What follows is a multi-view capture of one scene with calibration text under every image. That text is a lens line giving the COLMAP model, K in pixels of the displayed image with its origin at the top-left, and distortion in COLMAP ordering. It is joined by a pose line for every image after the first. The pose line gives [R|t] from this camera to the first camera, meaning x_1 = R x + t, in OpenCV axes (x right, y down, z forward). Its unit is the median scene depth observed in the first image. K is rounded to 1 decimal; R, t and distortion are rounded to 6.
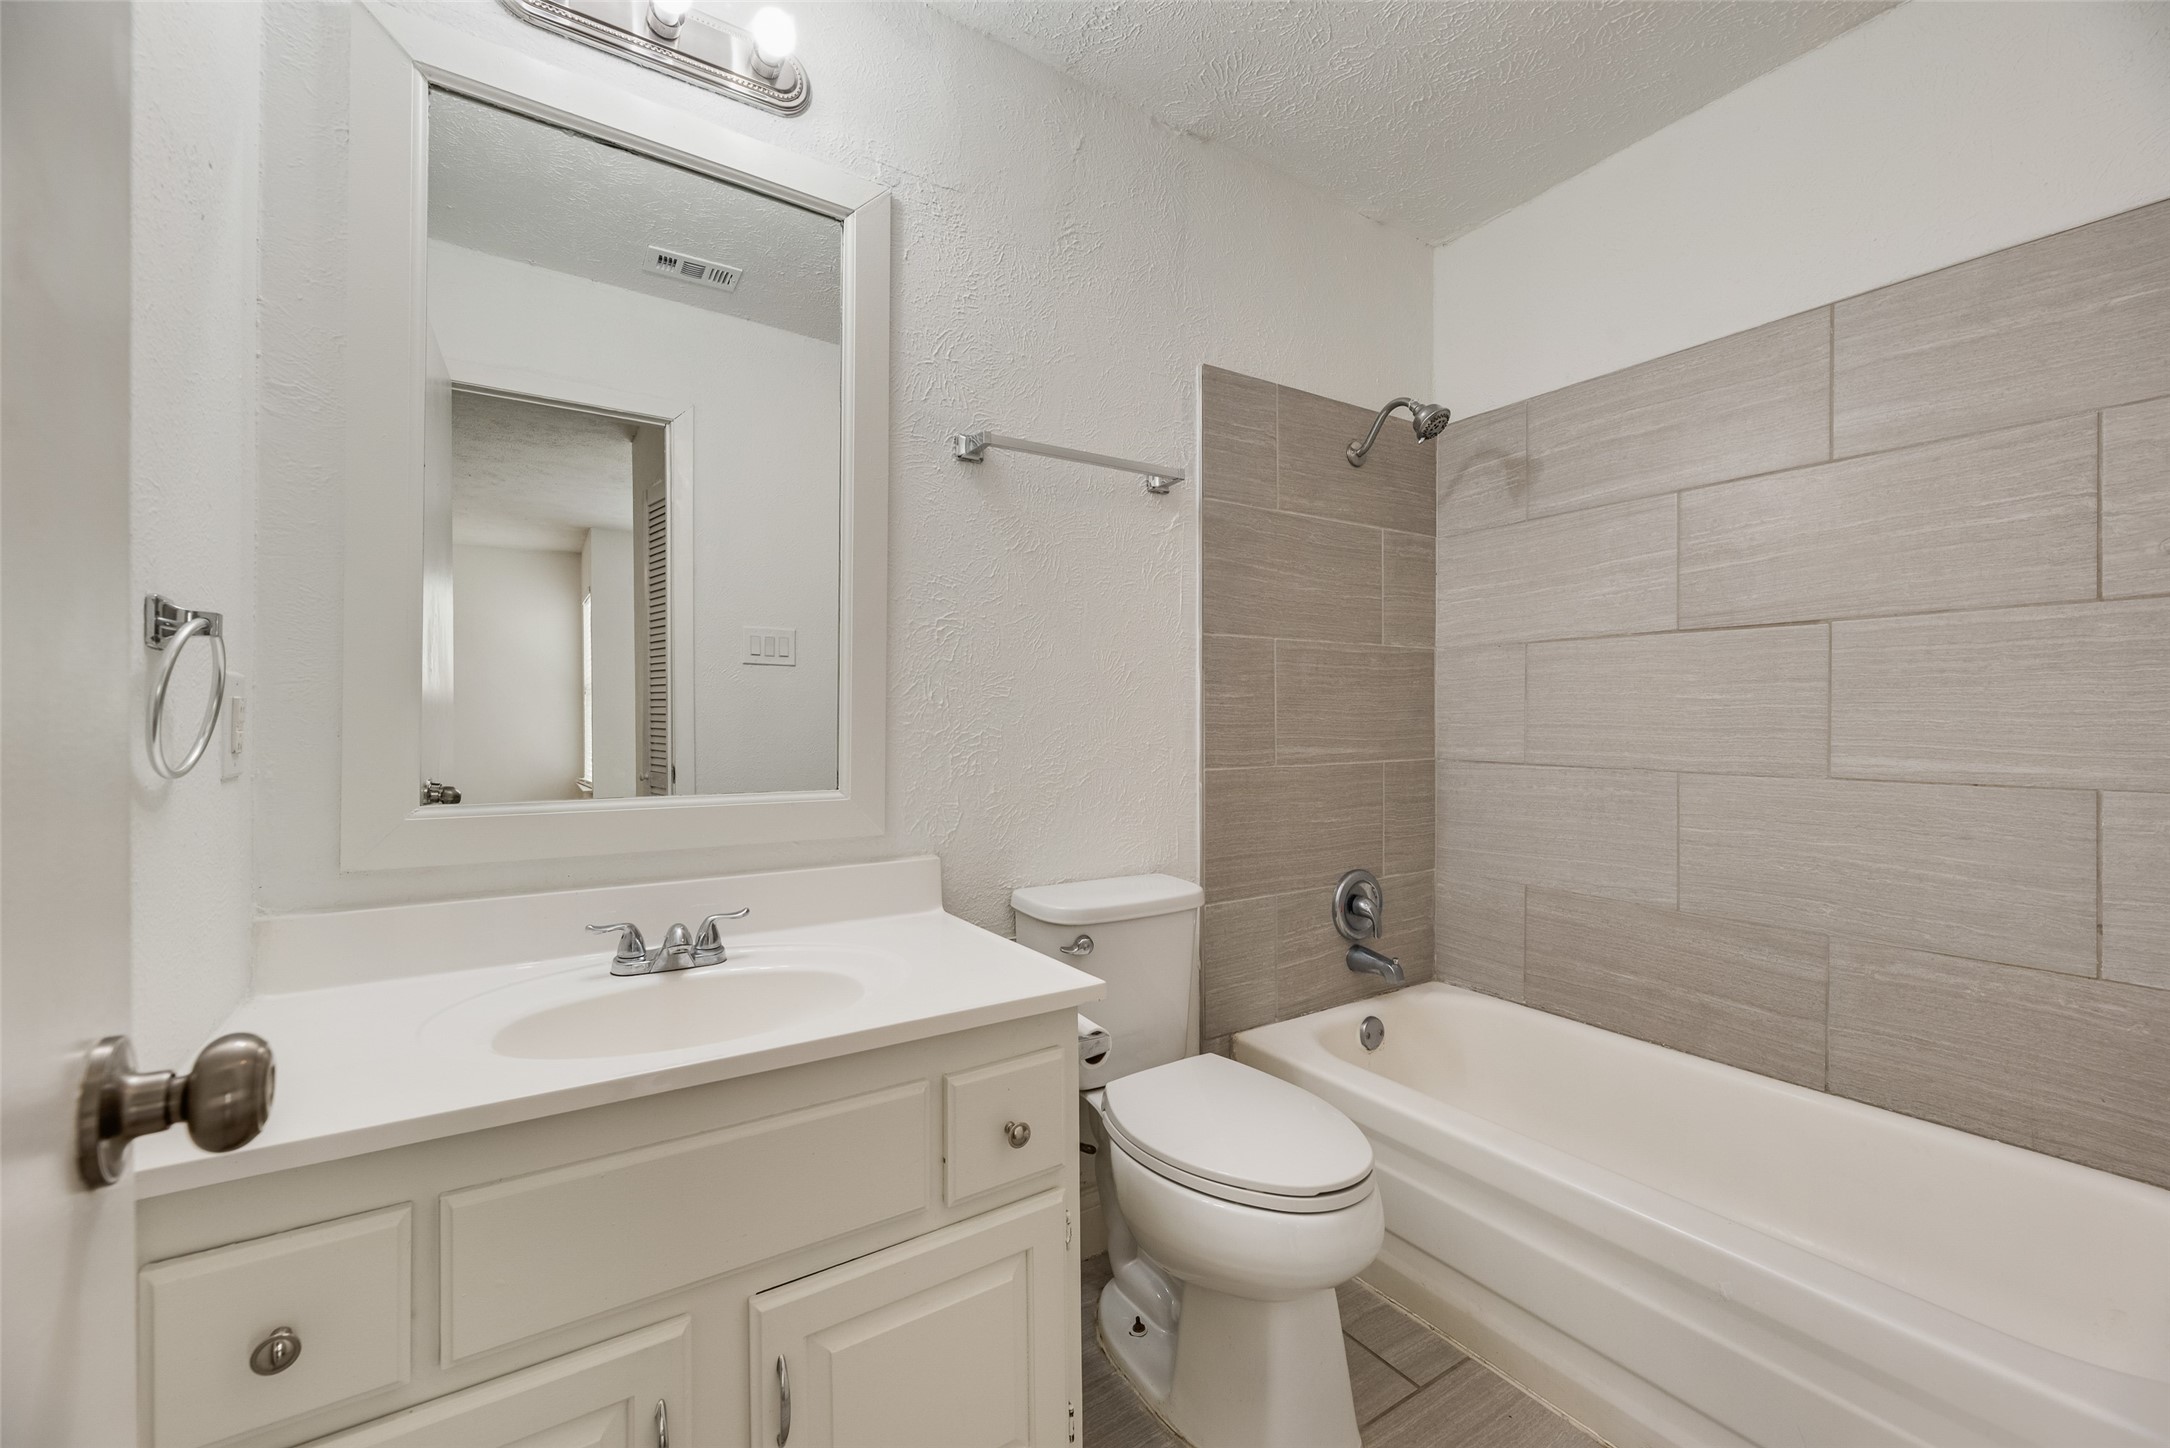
lens RADIAL K [[879.0, 0, 1091.2], [0, 879.0, 734.6], [0, 0, 1]] dist [0.001117, 0.000156]
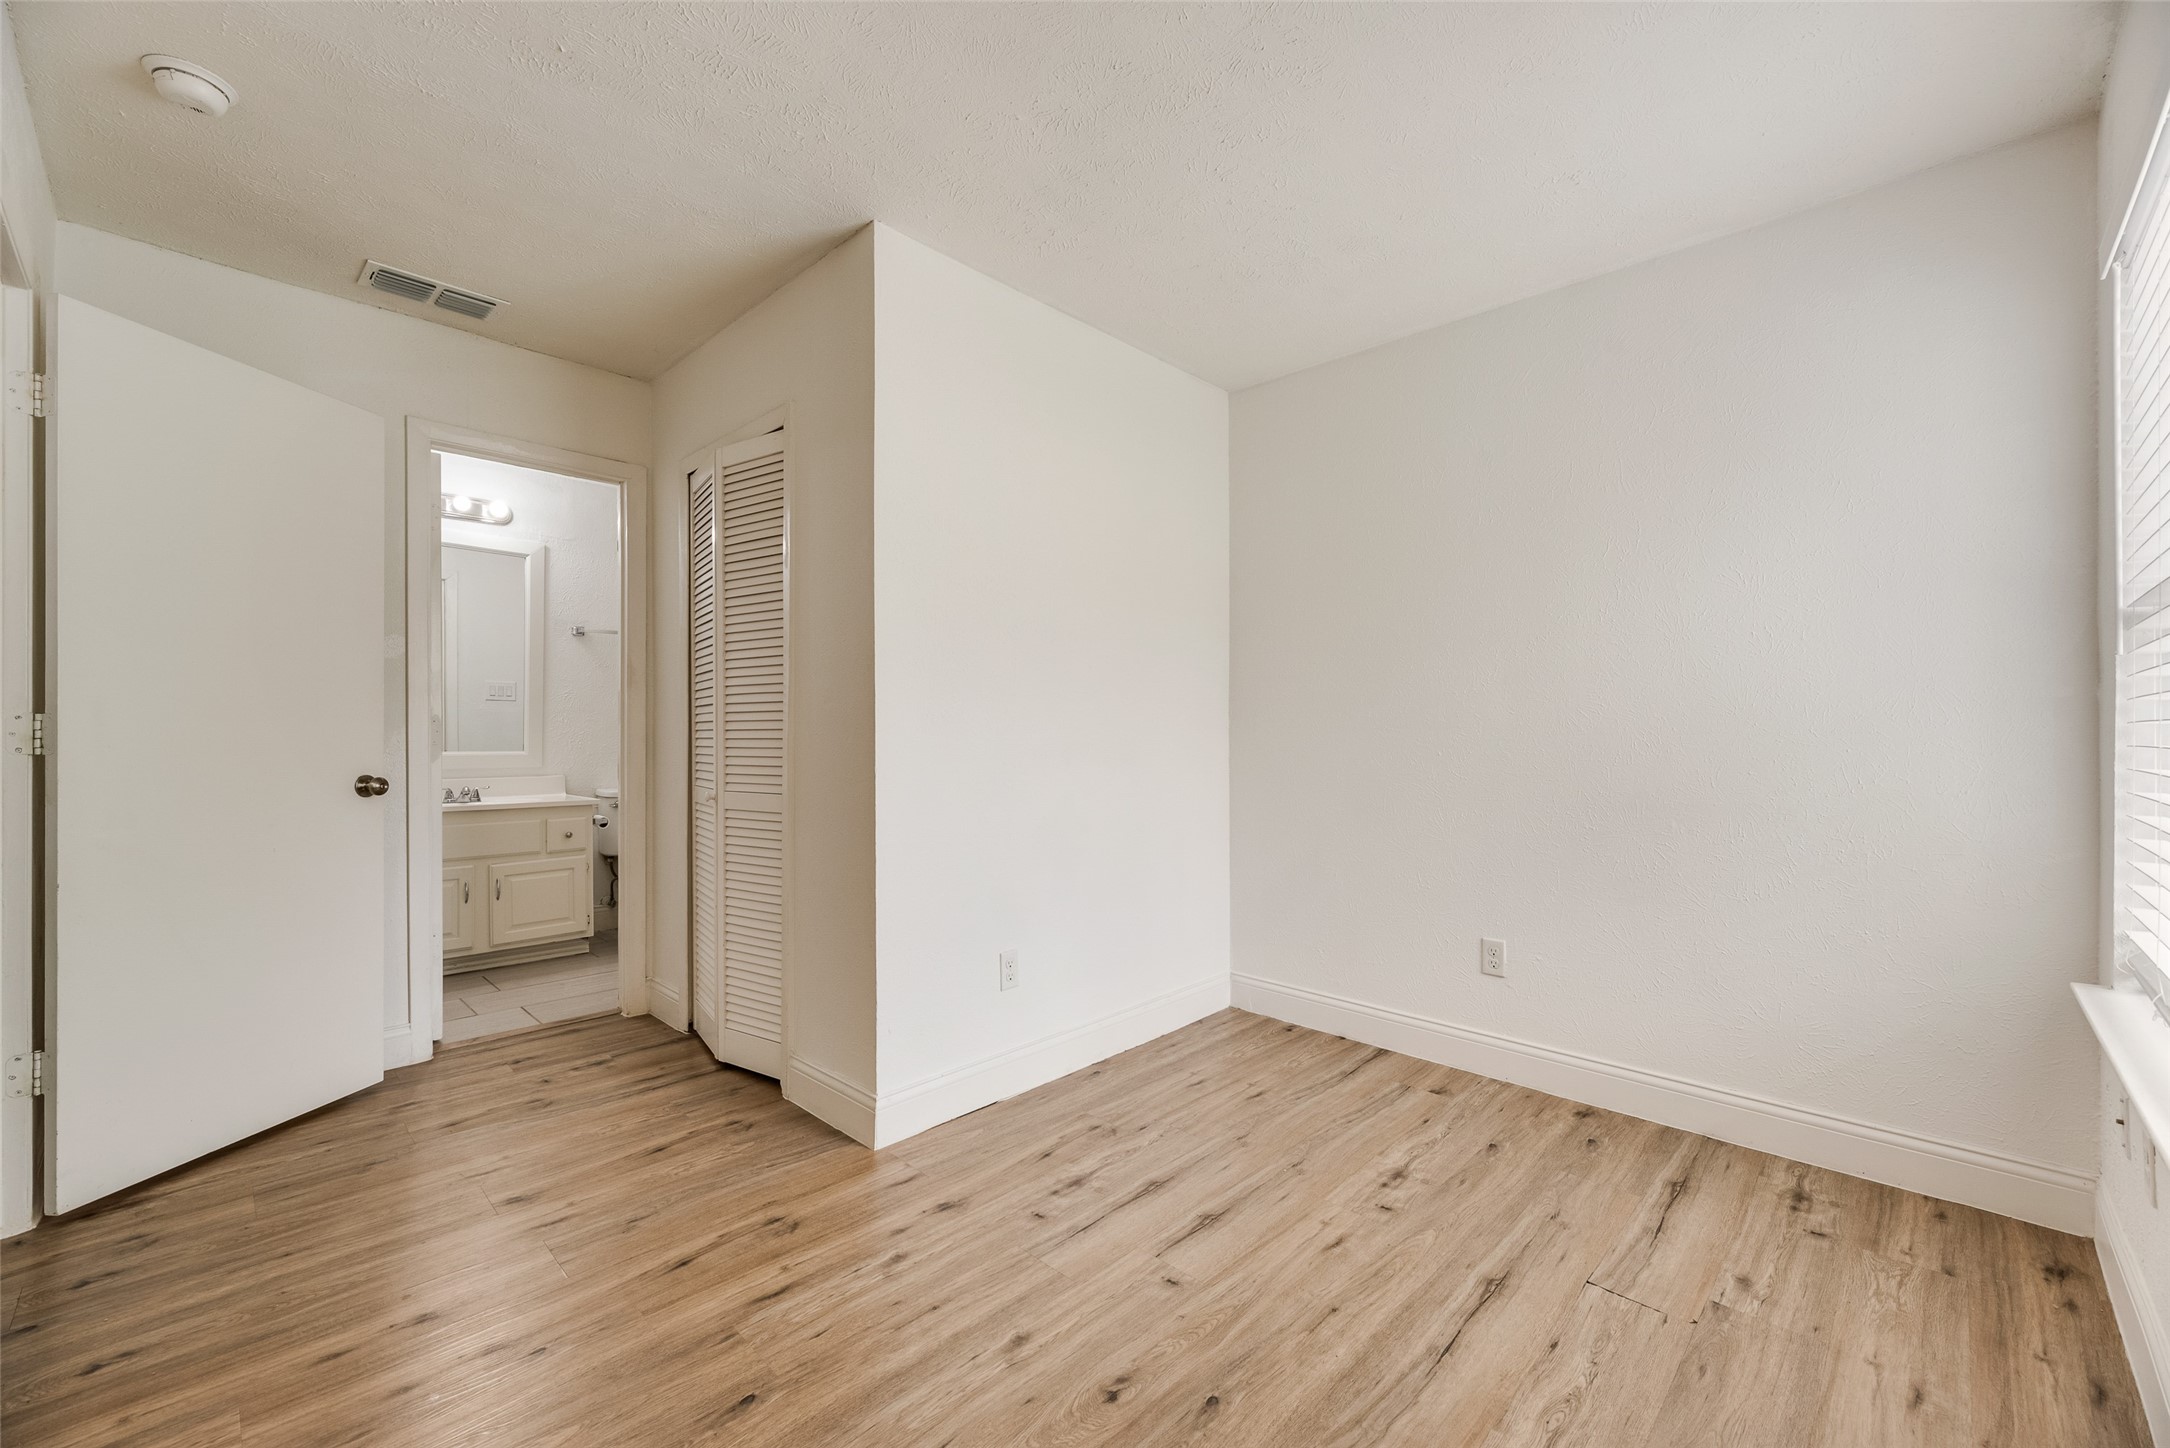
lens RADIAL K [[879.0, 0, 1091.2], [0, 879.0, 734.6], [0, 0, 1]] dist [0.001117, 0.000156]
pose [[0.974072, -0.002789, 0.226221, 0.899530], [0.003830, 0.999984, -0.004159, 0.028473], [-0.226206, 0.004918, 0.974067, -2.305392]]
